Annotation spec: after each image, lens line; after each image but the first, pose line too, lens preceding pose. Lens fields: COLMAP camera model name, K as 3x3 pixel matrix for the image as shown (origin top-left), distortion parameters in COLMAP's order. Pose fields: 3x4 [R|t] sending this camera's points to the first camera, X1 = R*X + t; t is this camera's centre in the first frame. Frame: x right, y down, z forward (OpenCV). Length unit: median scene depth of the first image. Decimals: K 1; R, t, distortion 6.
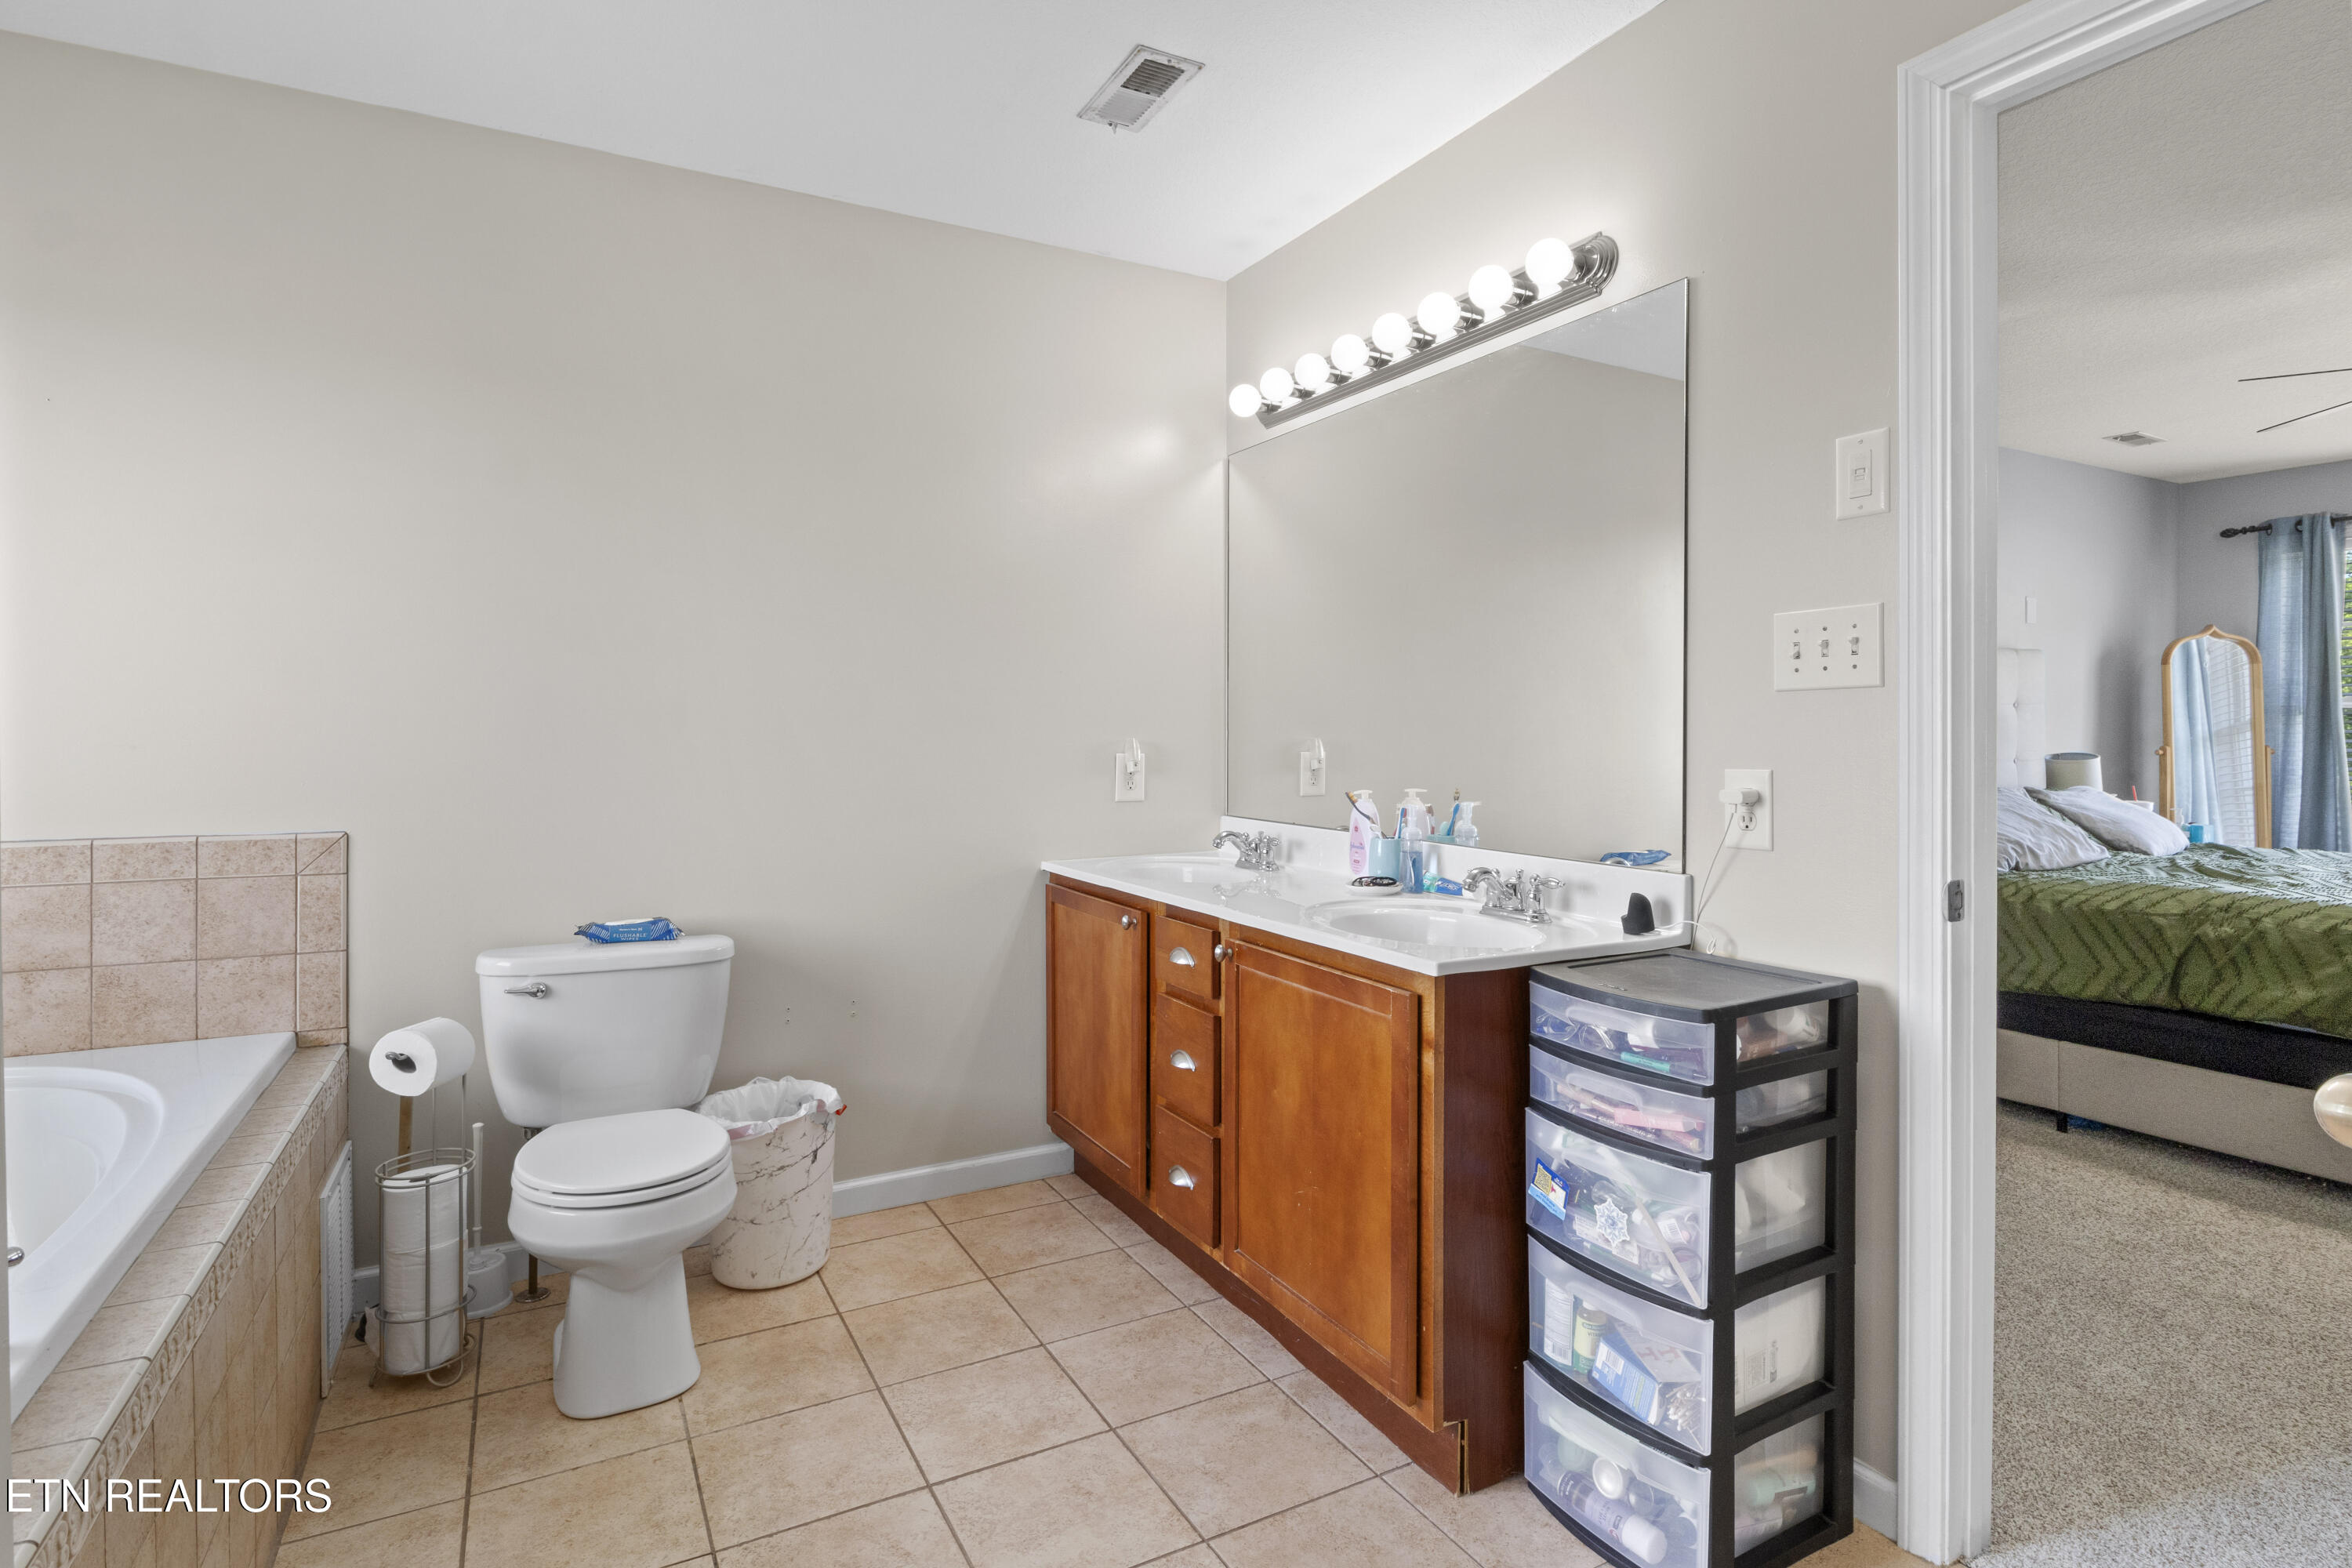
lens RADIAL K [[1187.1, 0, 1195.1], [0, 1187.1, 743.2], [0, 0, 1]] dist [-0.006929, 0.001049]
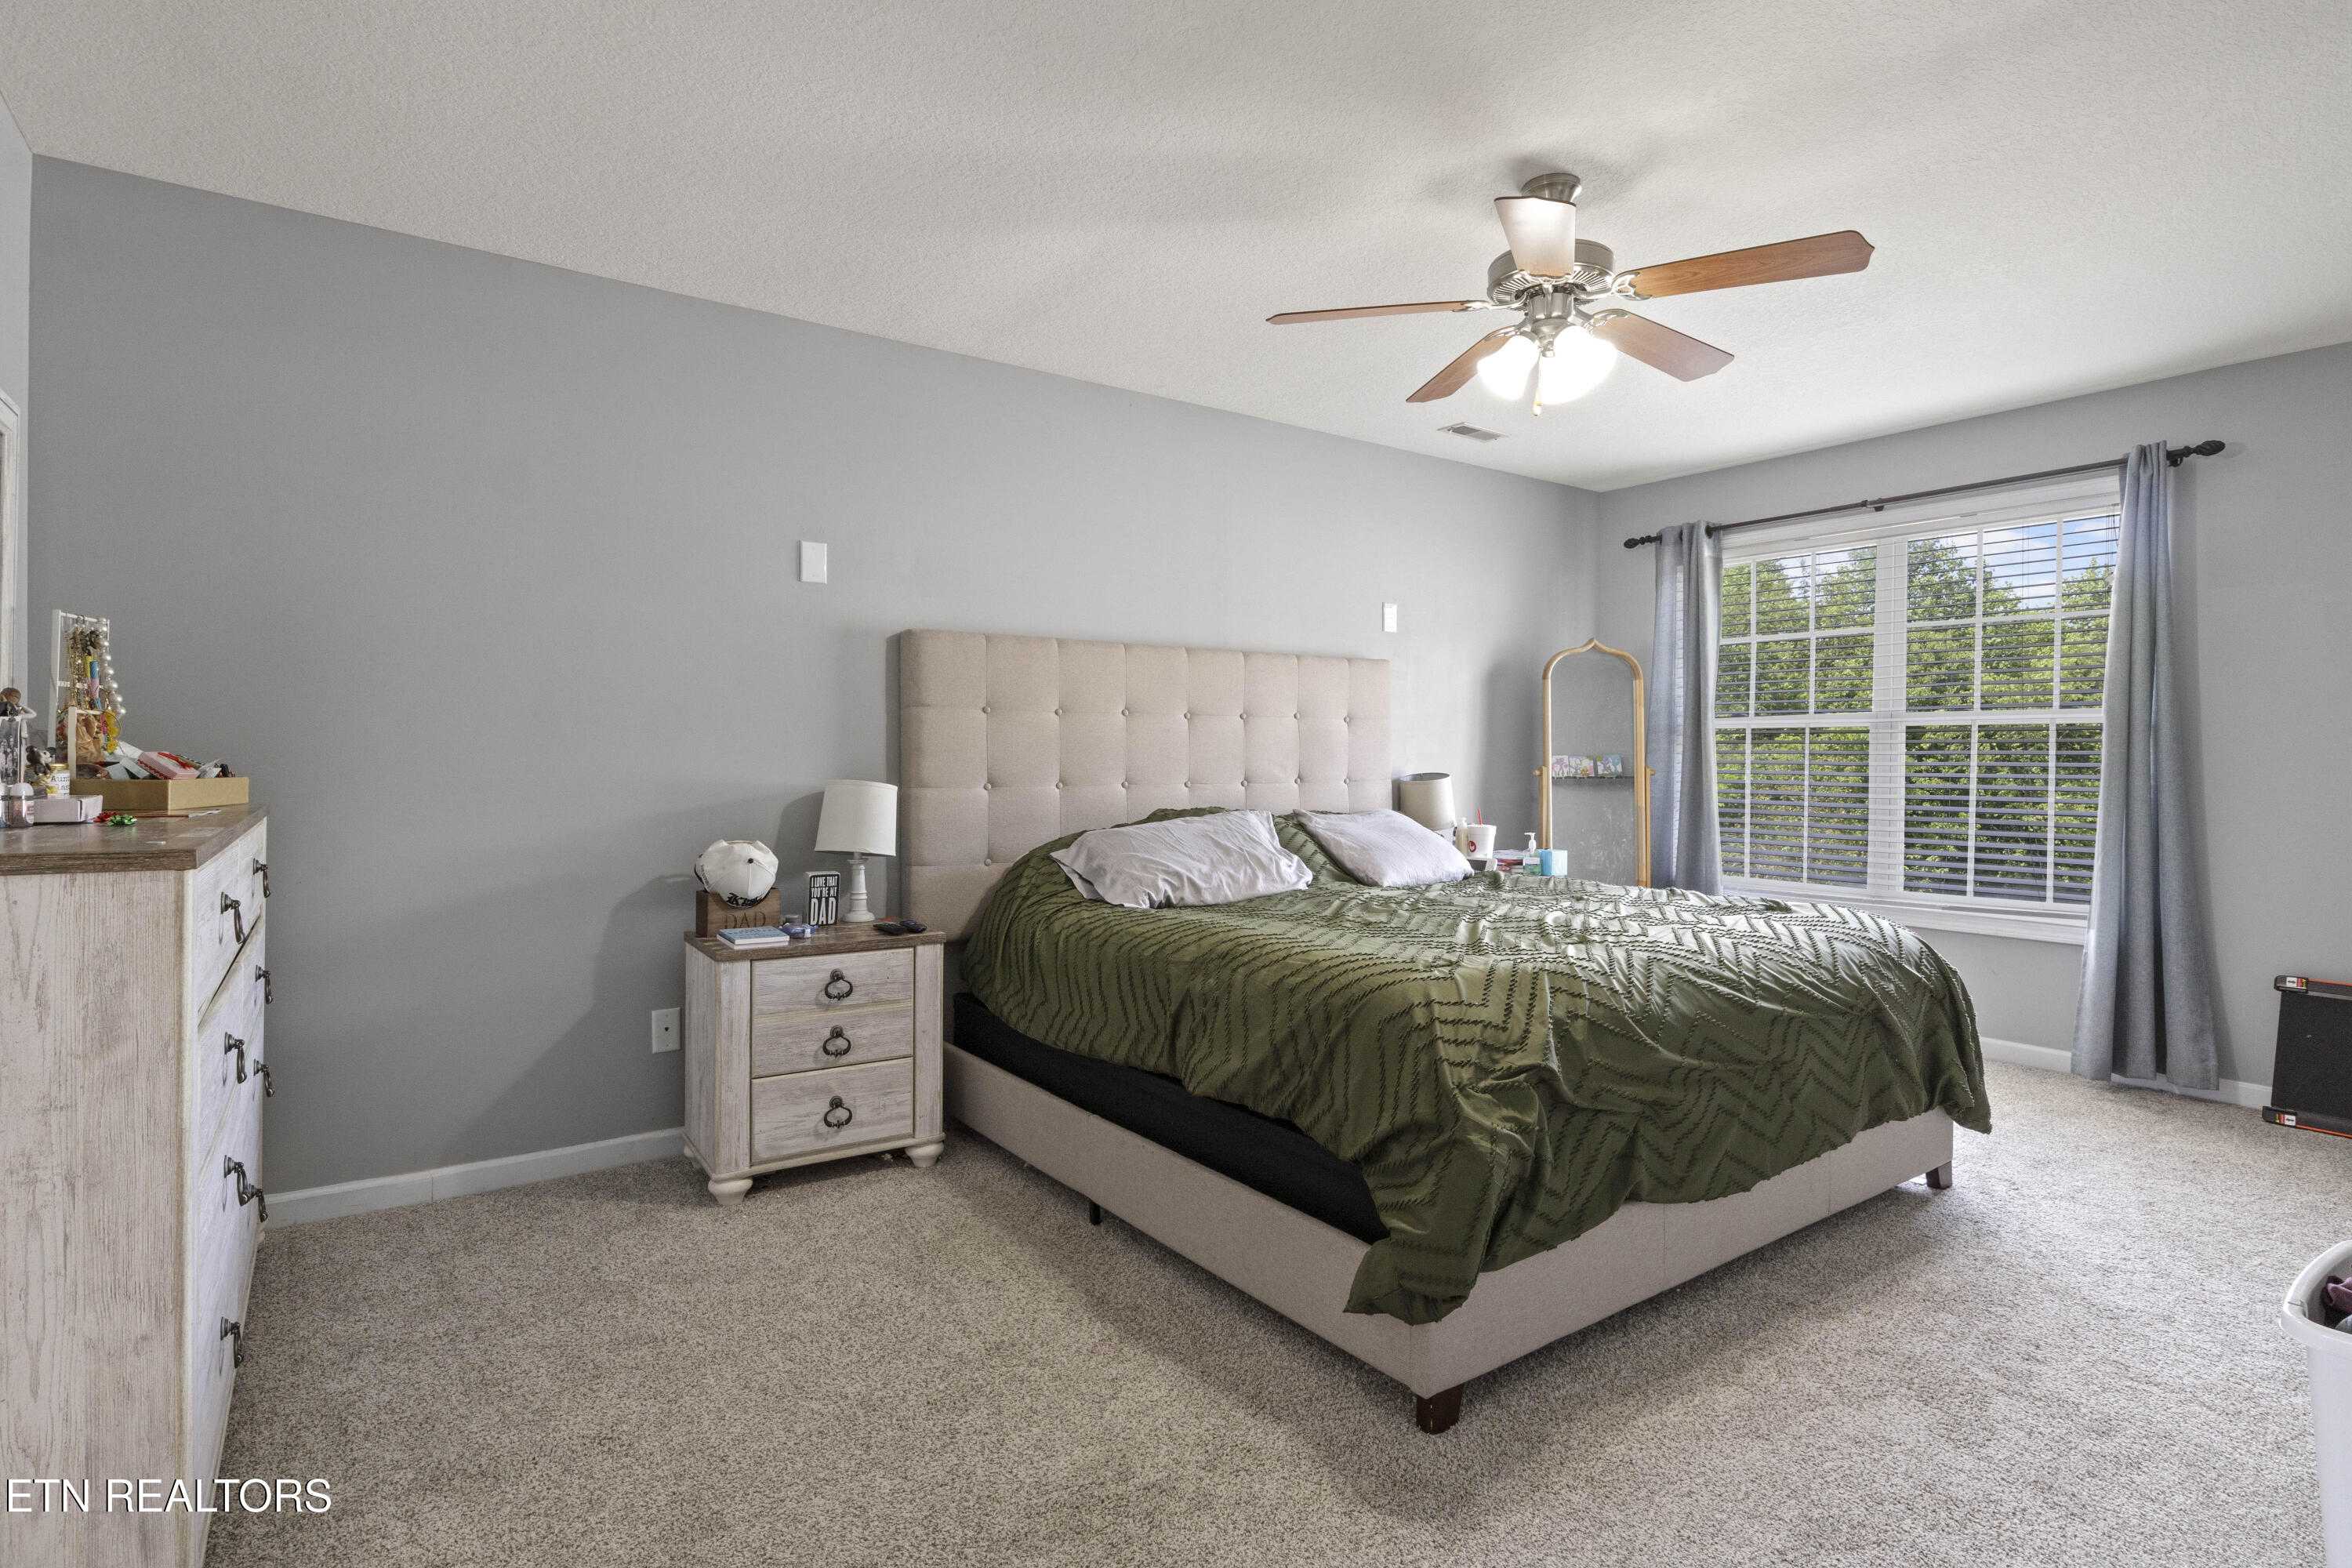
lens RADIAL K [[1187.1, 0, 1195.1], [0, 1187.1, 743.2], [0, 0, 1]] dist [-0.006929, 0.001049]
pose [[0.993366, 0.009829, 0.114571, 0.567237], [-0.007574, 0.999769, -0.020100, 0.006510], [-0.114742, 0.019099, 0.993212, 0.129674]]
